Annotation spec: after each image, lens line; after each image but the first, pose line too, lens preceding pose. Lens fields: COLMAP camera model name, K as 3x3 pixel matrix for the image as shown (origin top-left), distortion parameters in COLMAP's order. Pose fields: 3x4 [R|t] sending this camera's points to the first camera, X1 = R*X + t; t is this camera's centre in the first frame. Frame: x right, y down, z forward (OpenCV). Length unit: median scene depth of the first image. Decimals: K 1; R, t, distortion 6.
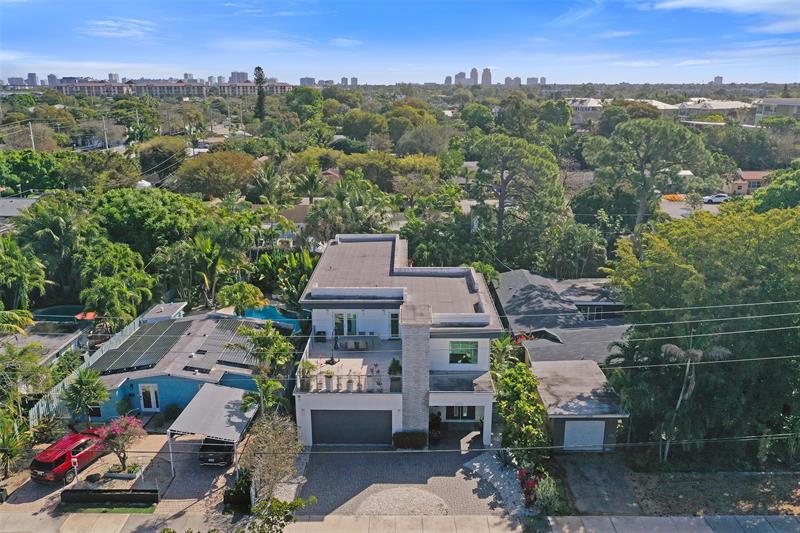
lens RADIAL K [[654.4, 0, 400.0], [0, 654.4, 266.5], [0, 0, 1]] dist [0.005606, 0.000125]
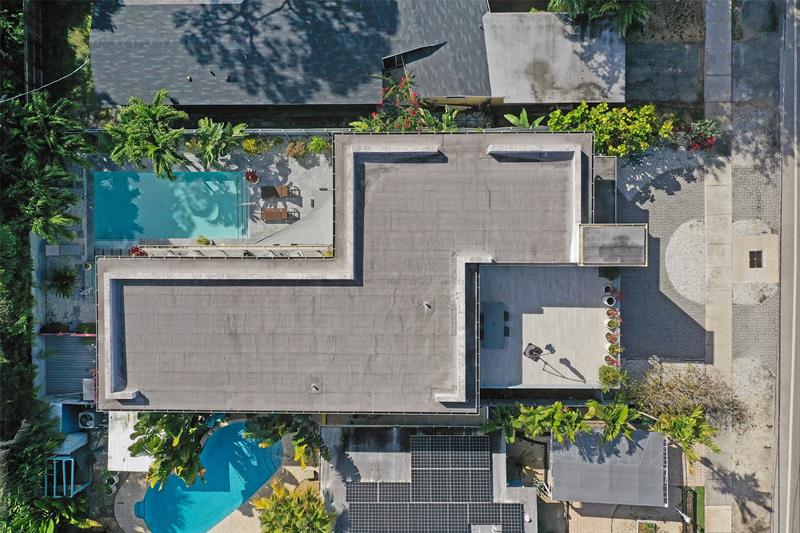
lens RADIAL K [[654.4, 0, 400.0], [0, 654.4, 266.5], [0, 0, 1]] dist [0.005606, 0.000125]
pose [[-0.009521, -0.999867, -0.013211, 0.014141], [0.301644, -0.015468, 0.953295, -0.774577], [-0.953373, 0.005092, 0.301751, 1.072933]]
